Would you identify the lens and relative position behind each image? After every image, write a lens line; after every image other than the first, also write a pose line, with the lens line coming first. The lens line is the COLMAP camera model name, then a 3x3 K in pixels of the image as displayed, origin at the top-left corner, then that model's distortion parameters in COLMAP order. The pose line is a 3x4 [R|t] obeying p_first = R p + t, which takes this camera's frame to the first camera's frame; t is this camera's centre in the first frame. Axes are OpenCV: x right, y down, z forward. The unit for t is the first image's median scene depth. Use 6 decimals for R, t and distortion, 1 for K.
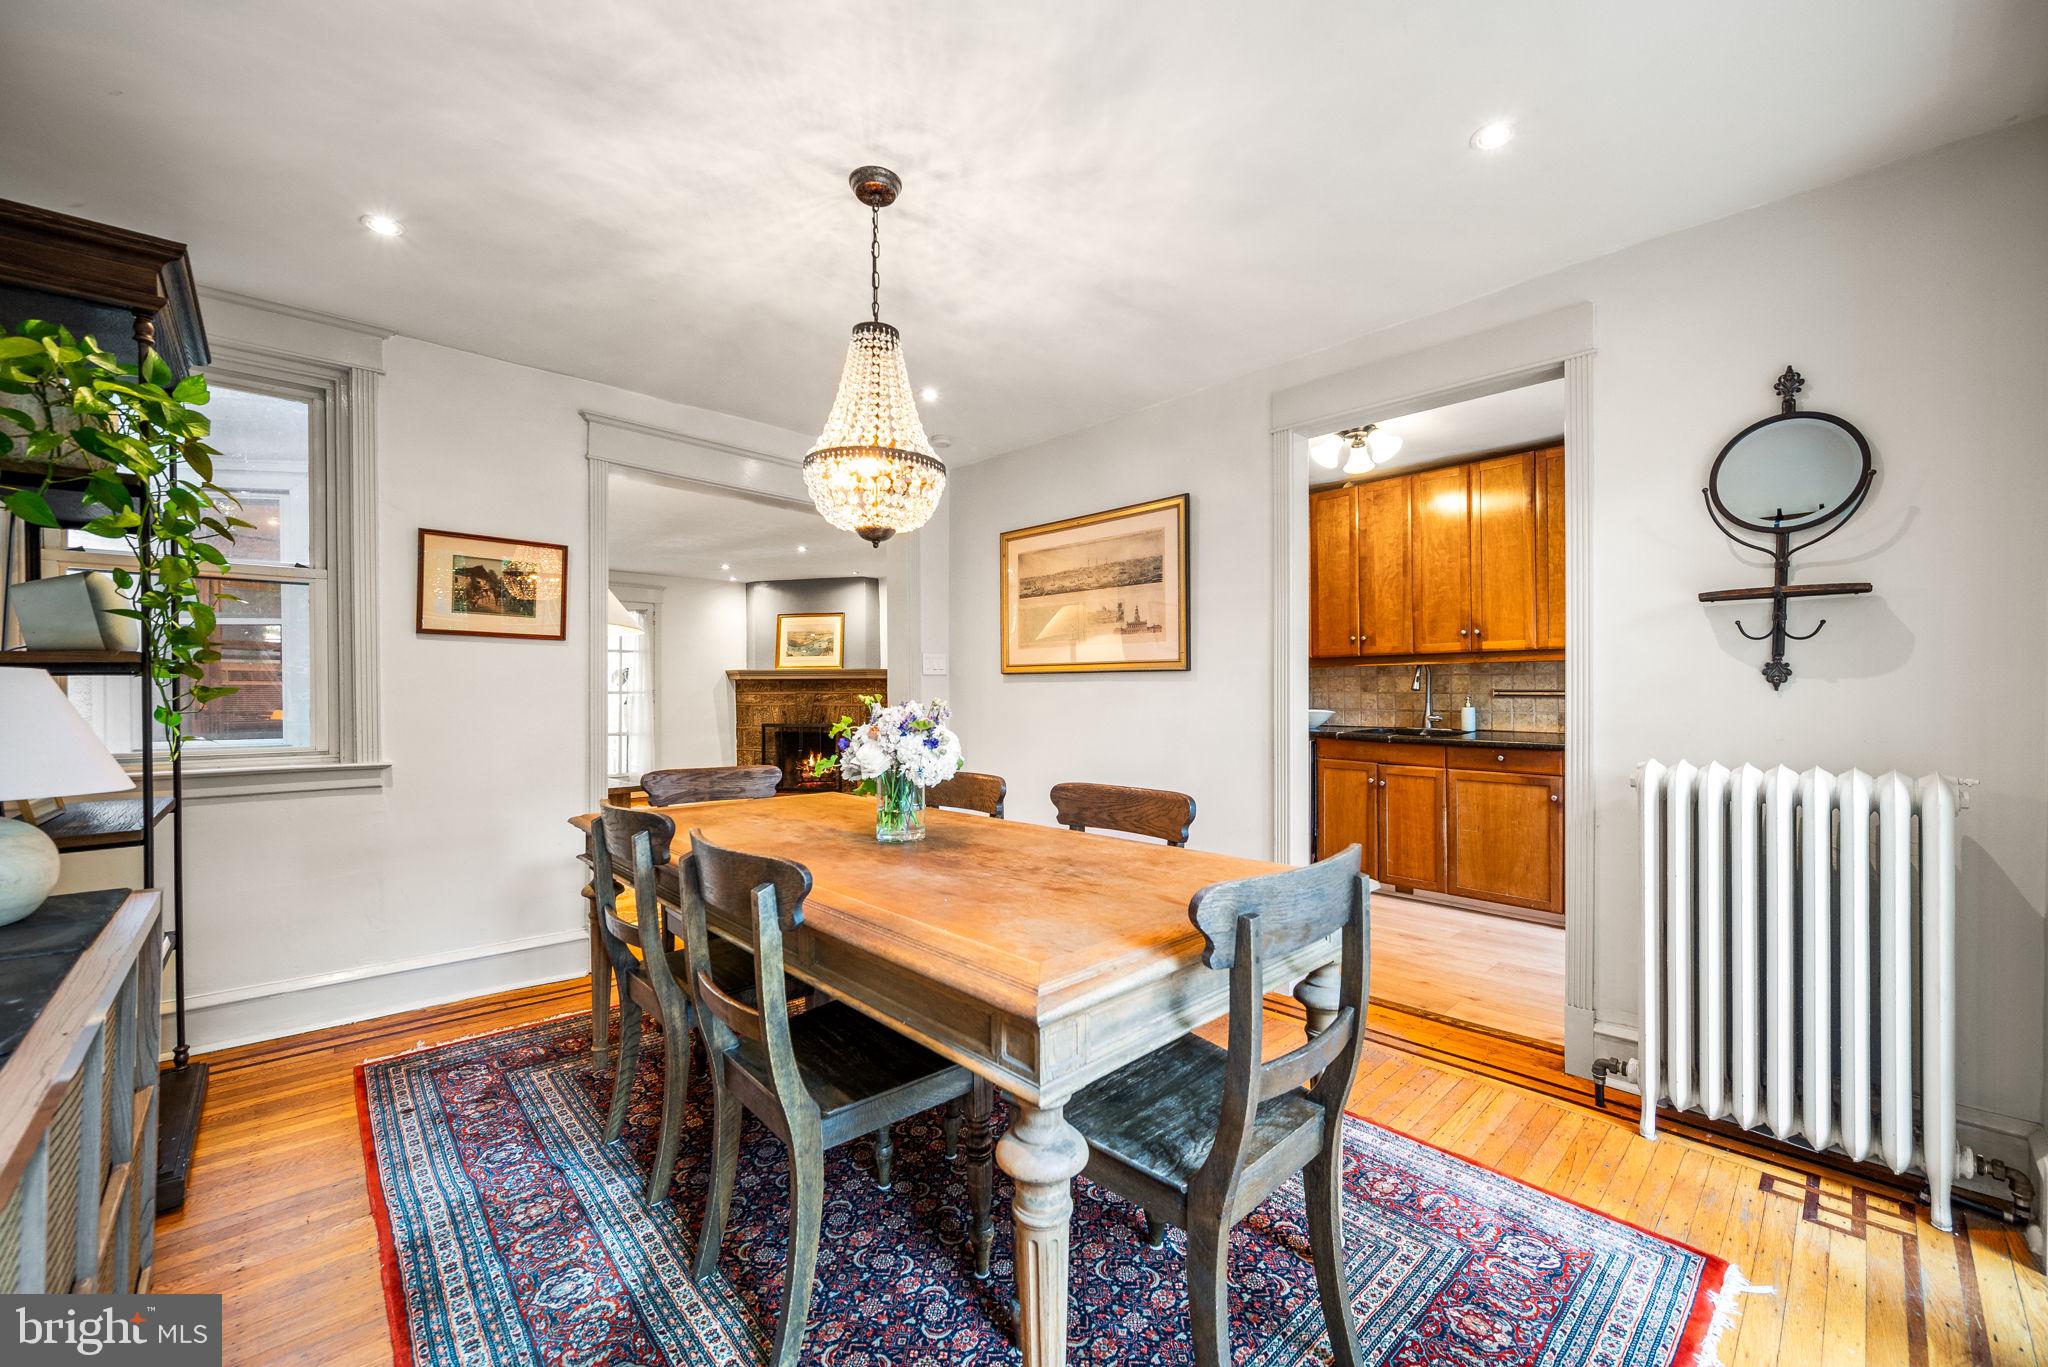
lens RADIAL K [[805.9, 0, 1017.6], [0, 805.9, 693.3], [0, 0, 1]] dist [-0.000853, 0.000095]
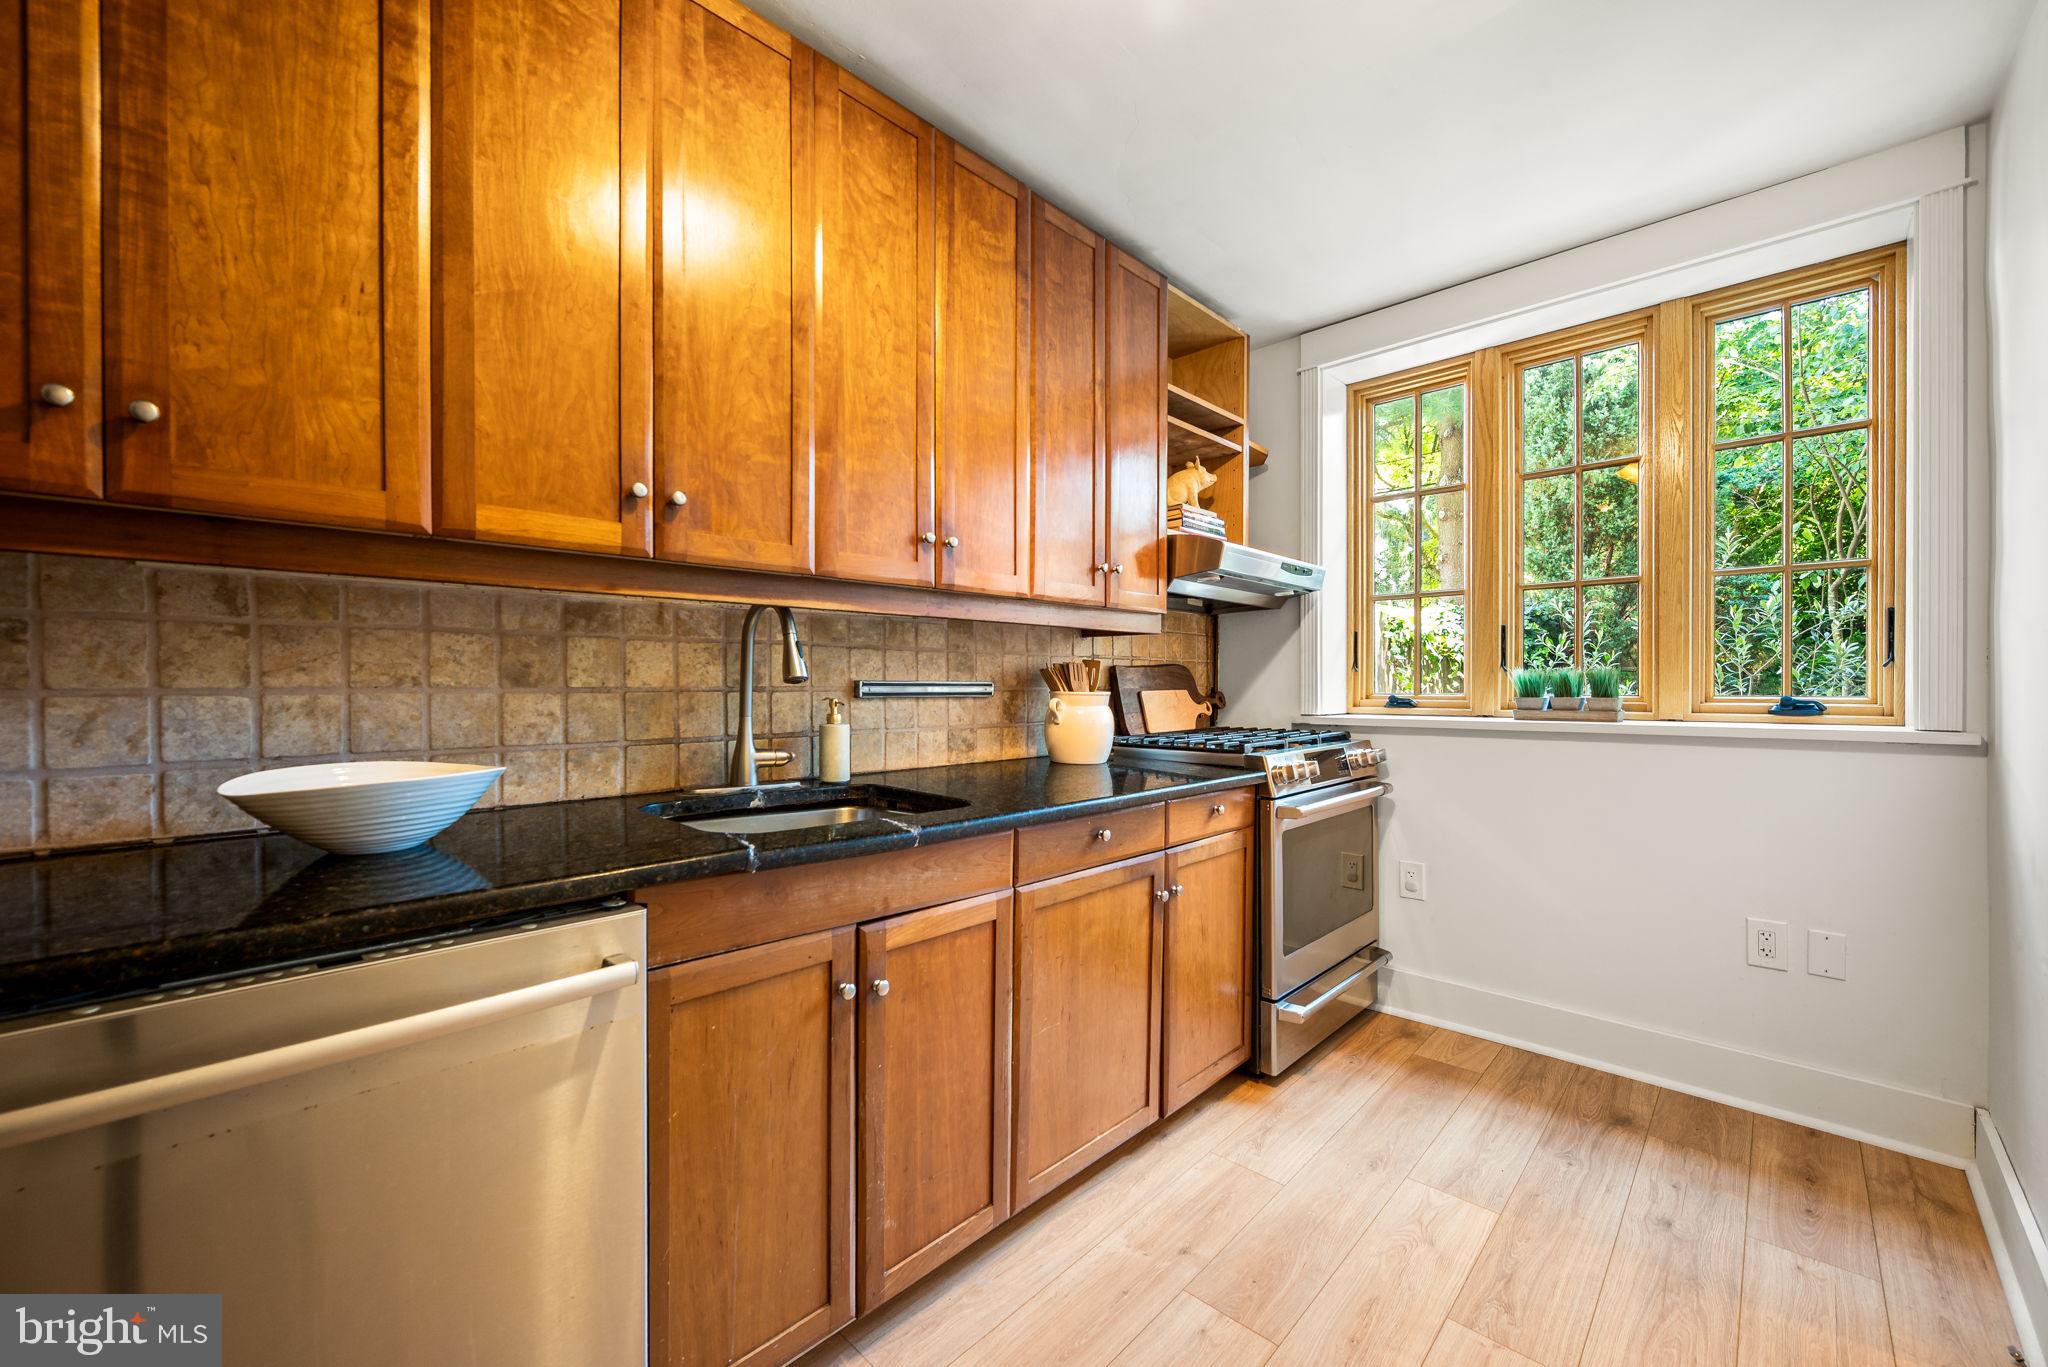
lens RADIAL K [[805.9, 0, 1026.8], [0, 805.9, 683.7], [0, 0, 1]] dist [-0.000853, 0.000095]
pose [[-0.064678, 0.003197, 0.997901, 0.134073], [0.001091, 0.999994, -0.003133, -0.001854], [-0.997906, 0.000886, -0.064681, 0.895849]]
